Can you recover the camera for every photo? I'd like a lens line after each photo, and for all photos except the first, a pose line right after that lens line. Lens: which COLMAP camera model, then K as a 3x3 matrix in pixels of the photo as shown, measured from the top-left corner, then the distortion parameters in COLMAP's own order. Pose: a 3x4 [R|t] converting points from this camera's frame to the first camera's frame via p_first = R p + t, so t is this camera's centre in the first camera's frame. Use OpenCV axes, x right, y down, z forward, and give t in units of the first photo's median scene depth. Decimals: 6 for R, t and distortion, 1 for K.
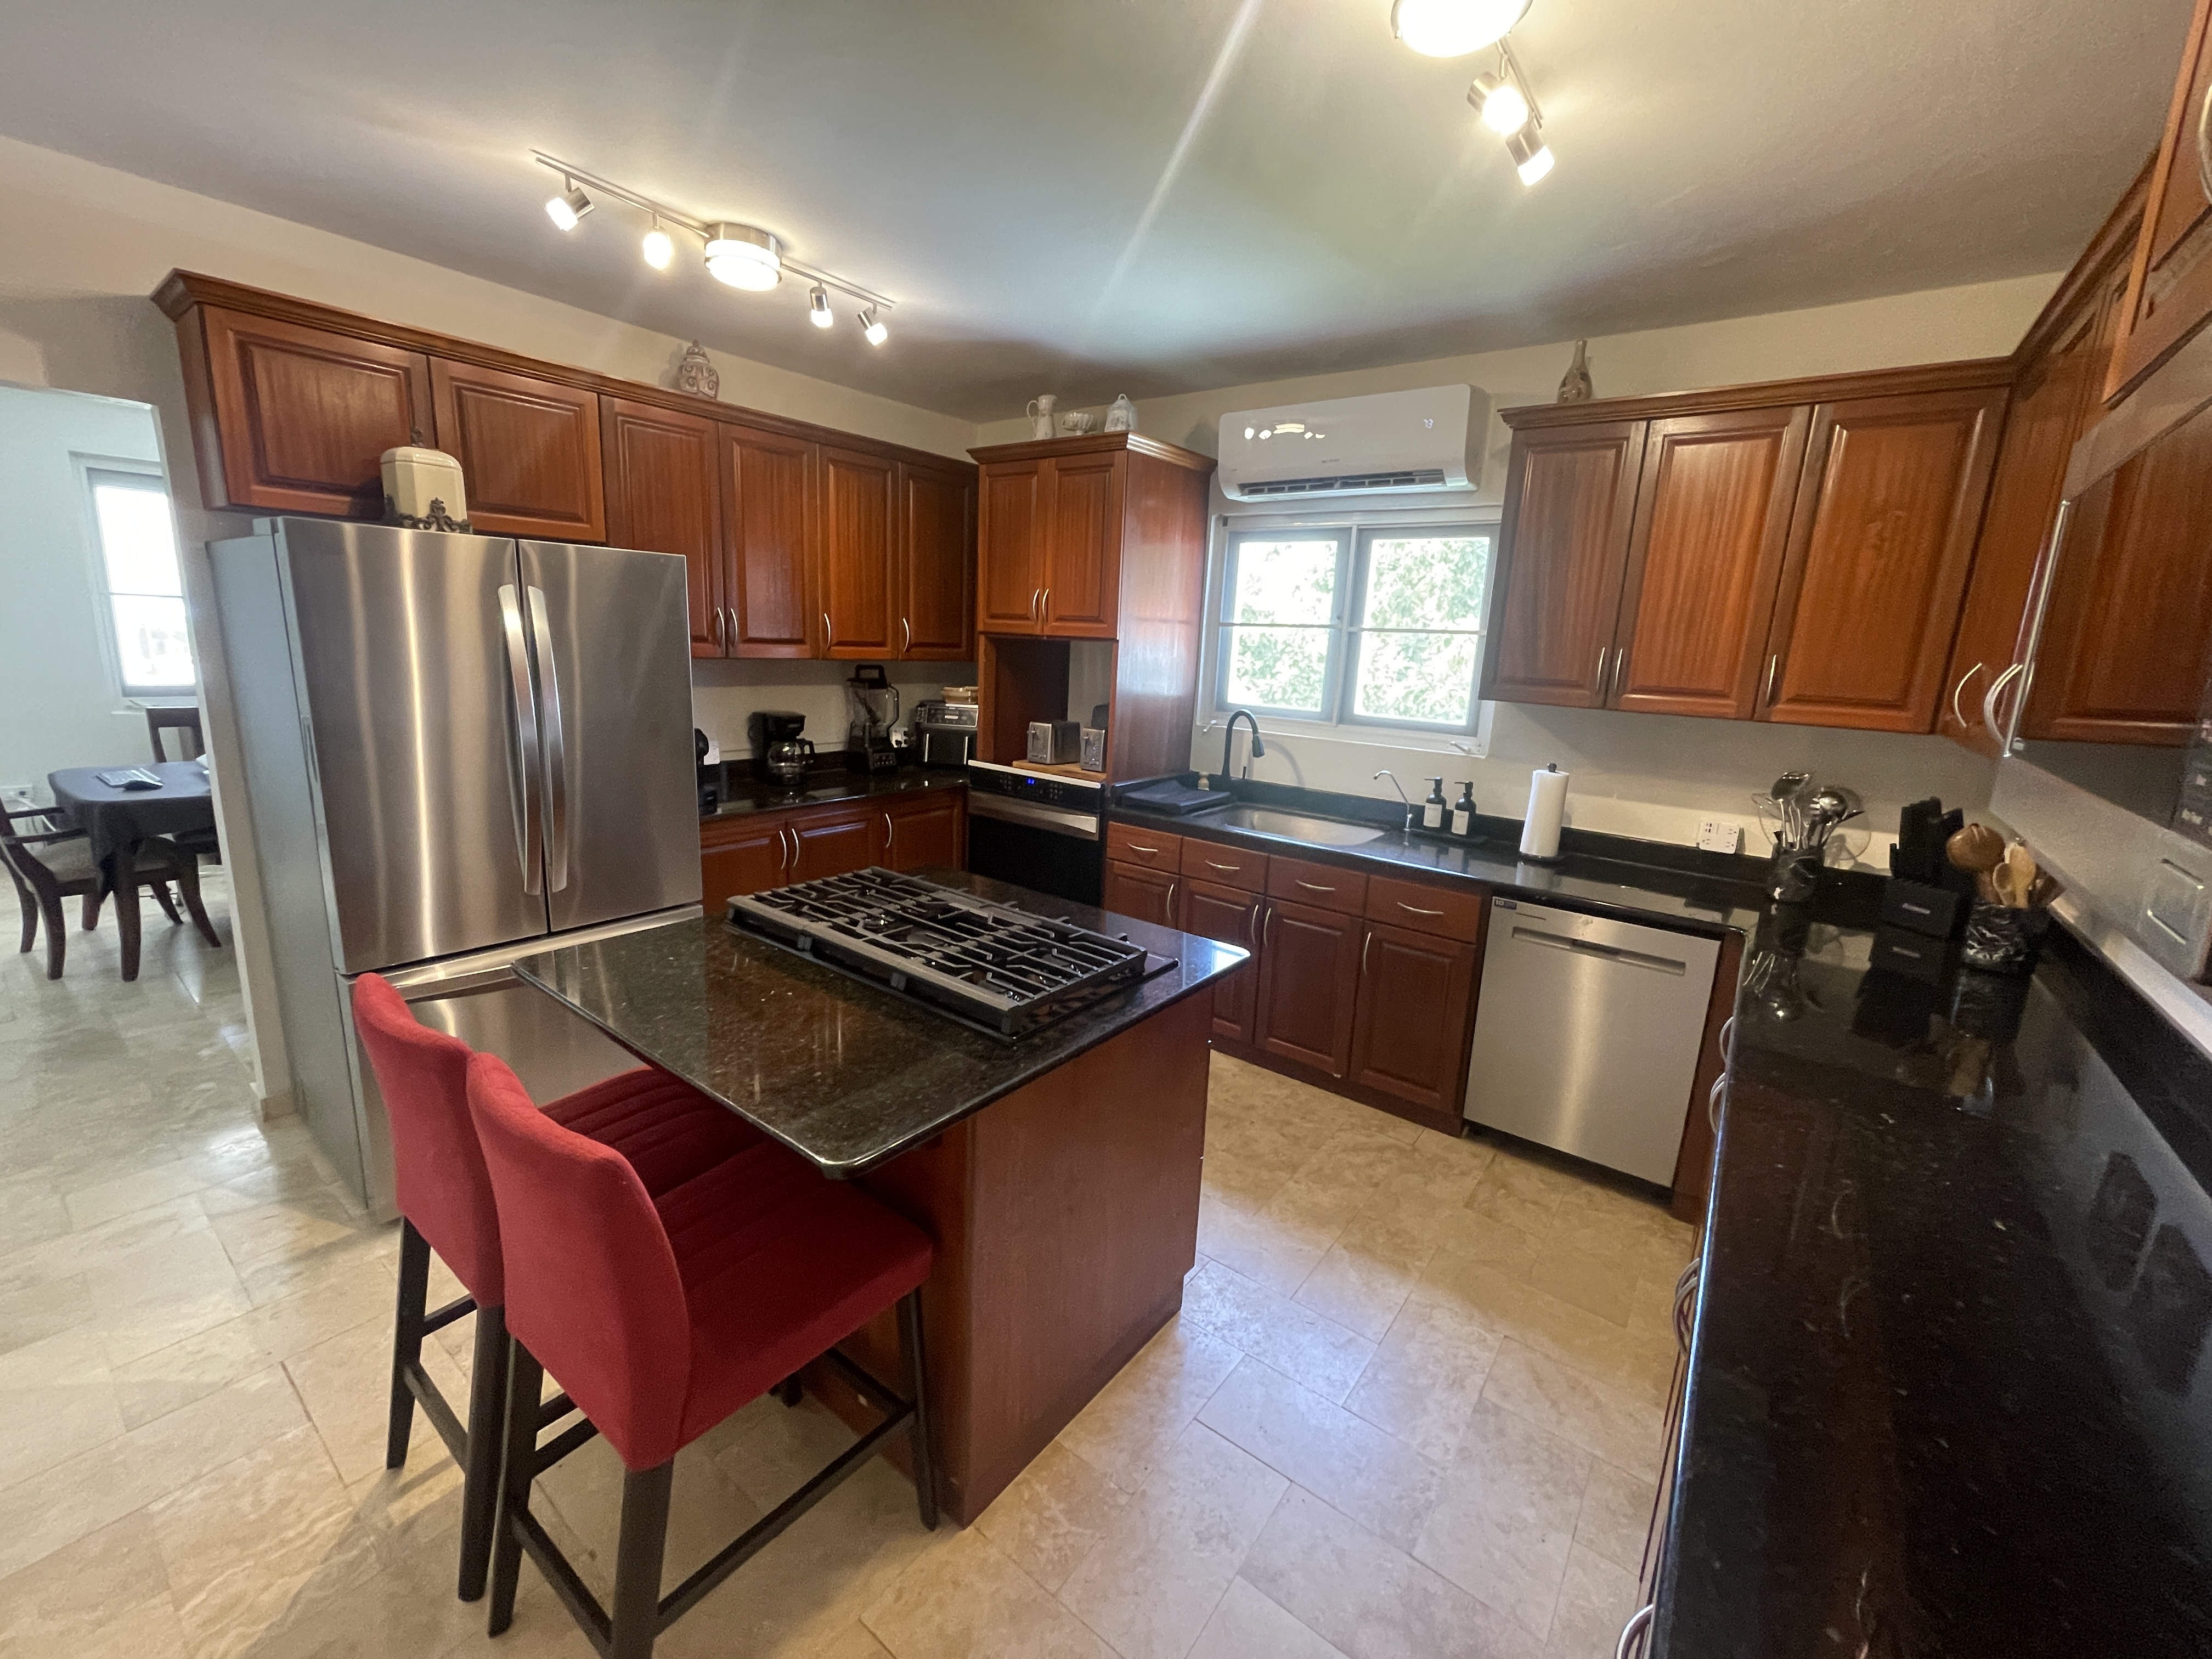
lens RADIAL K [[890.8, 0, 1109.1], [0, 890.8, 815.7], [0, 0, 1]] dist [-0.026773, -0.000059]
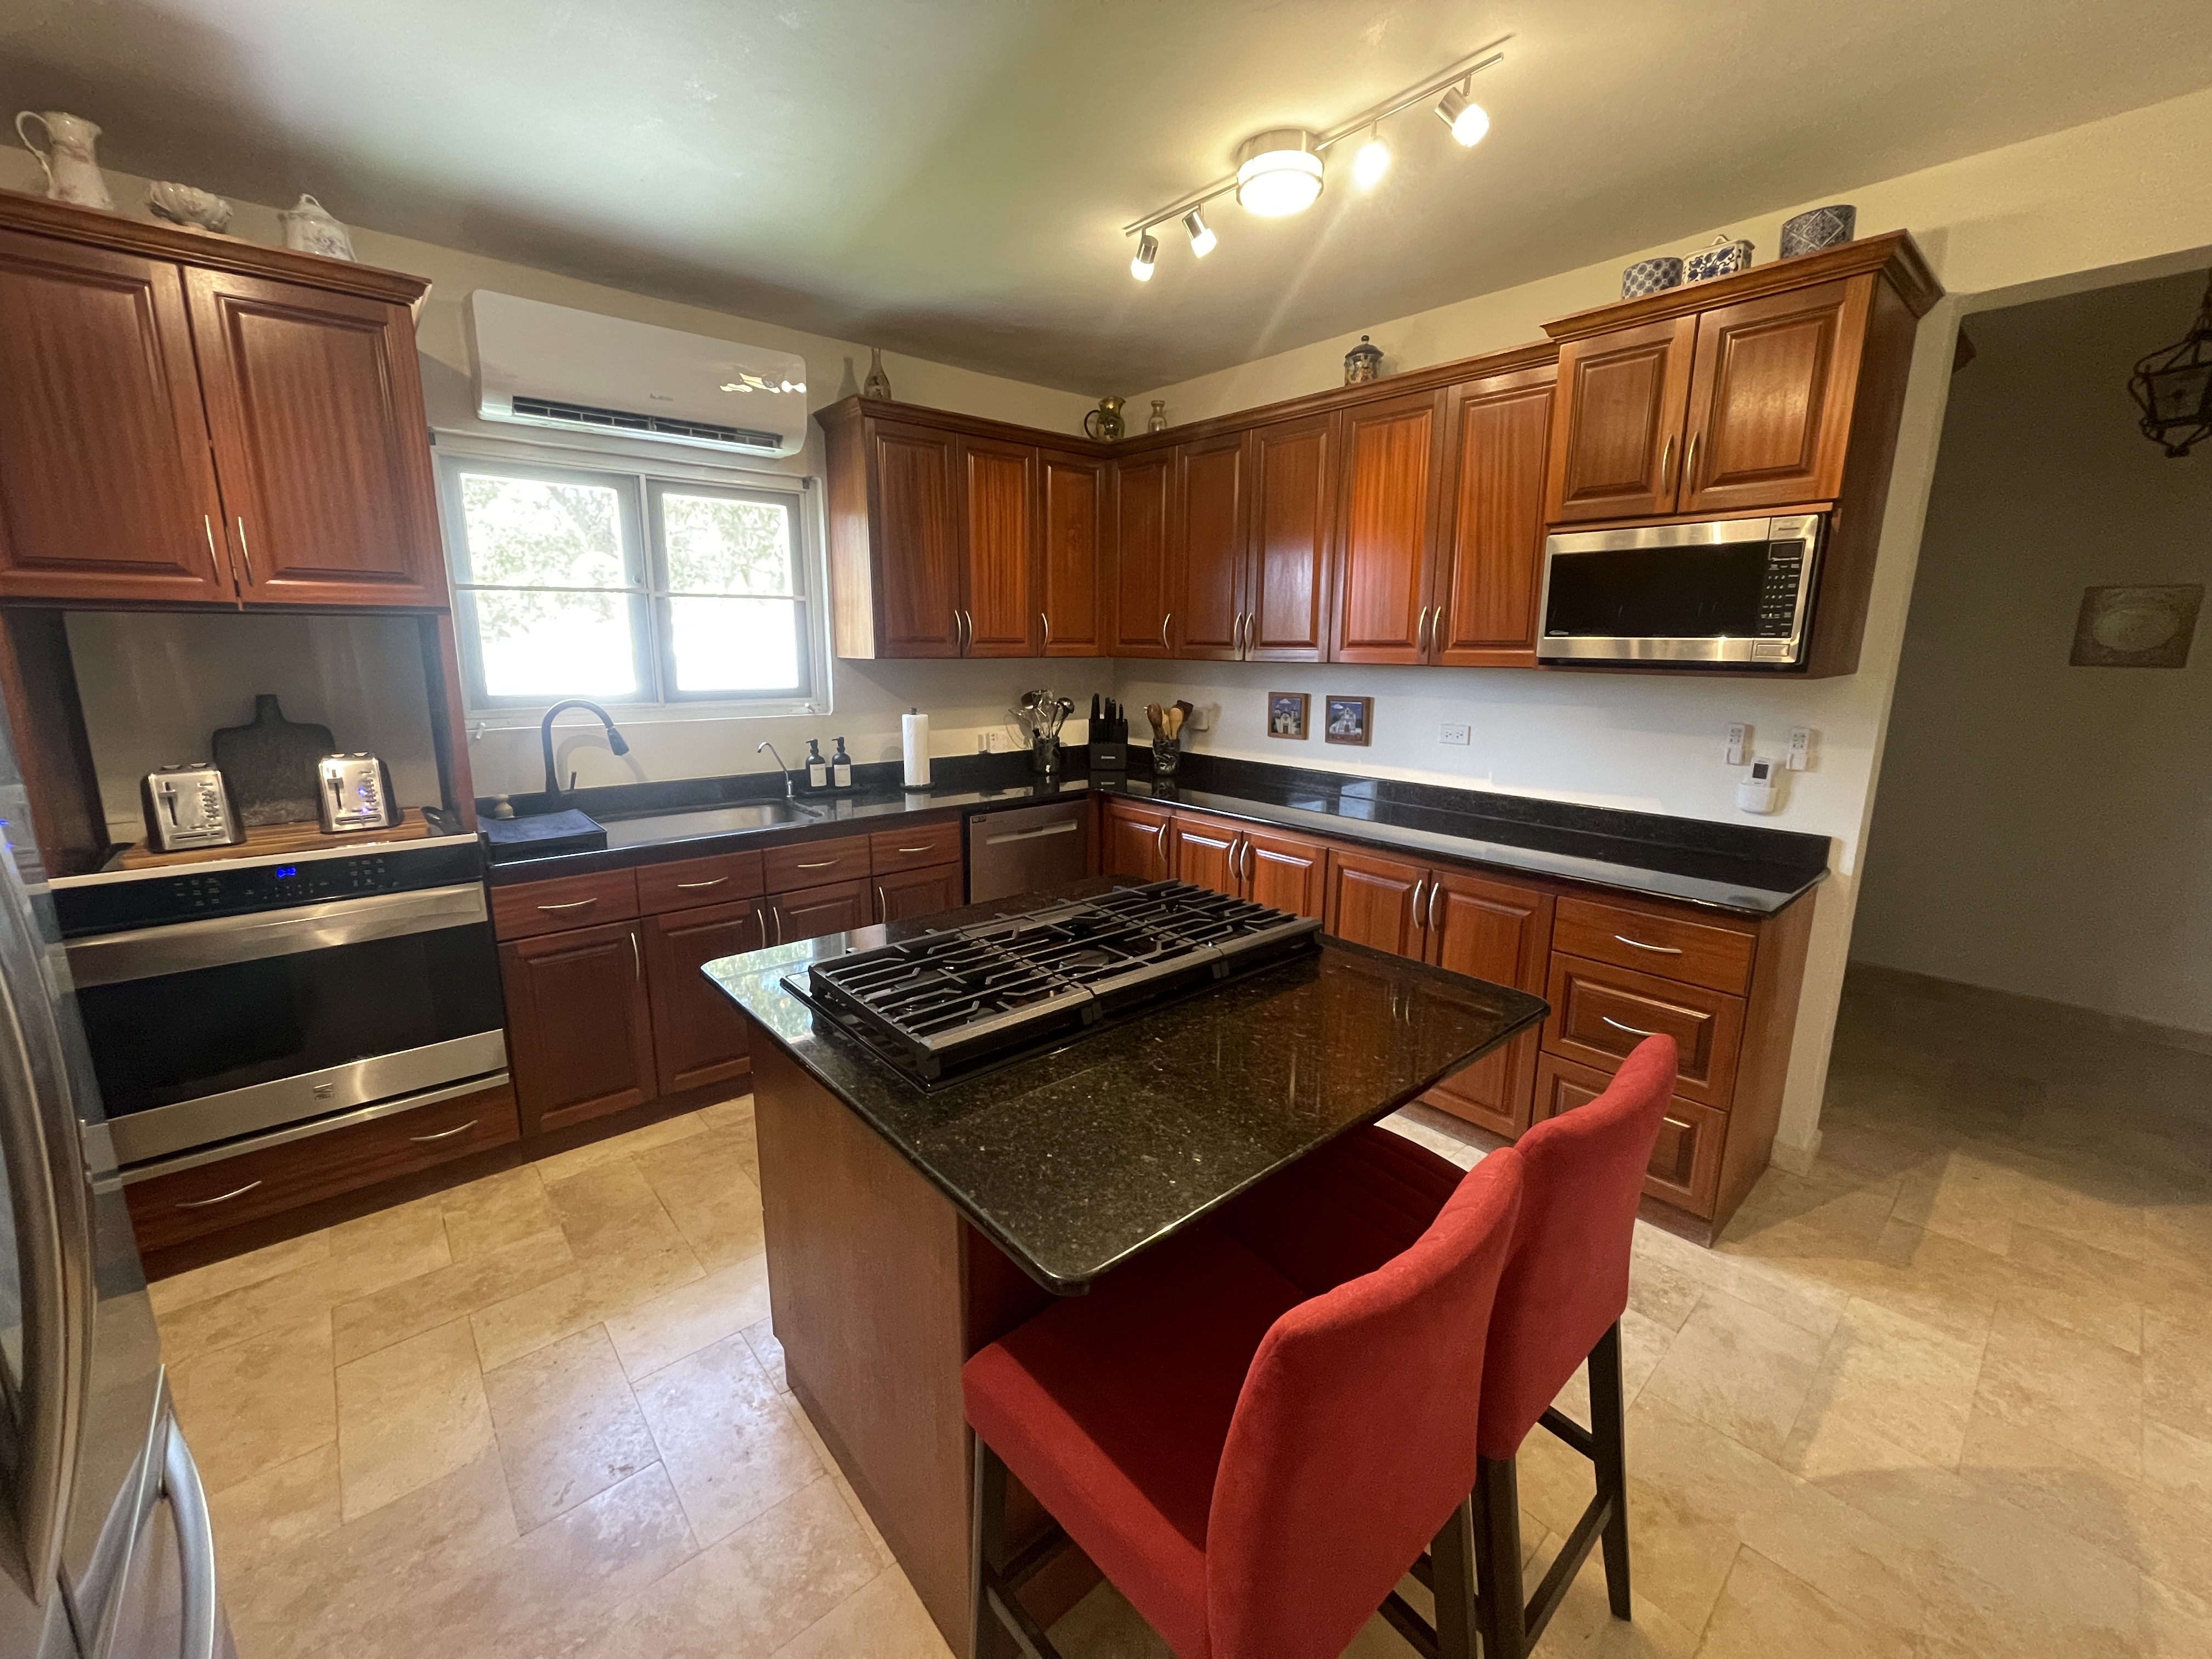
lens RADIAL K [[890.1, 0, 1098.8], [0, 890.1, 819.2], [0, 0, 1]] dist [-0.011772, -0.000223]
pose [[0.204056, -0.236804, 0.949887, -0.616204], [0.194541, 0.960760, 0.197723, -0.100108], [-0.959435, 0.144446, 0.242117, 0.470321]]
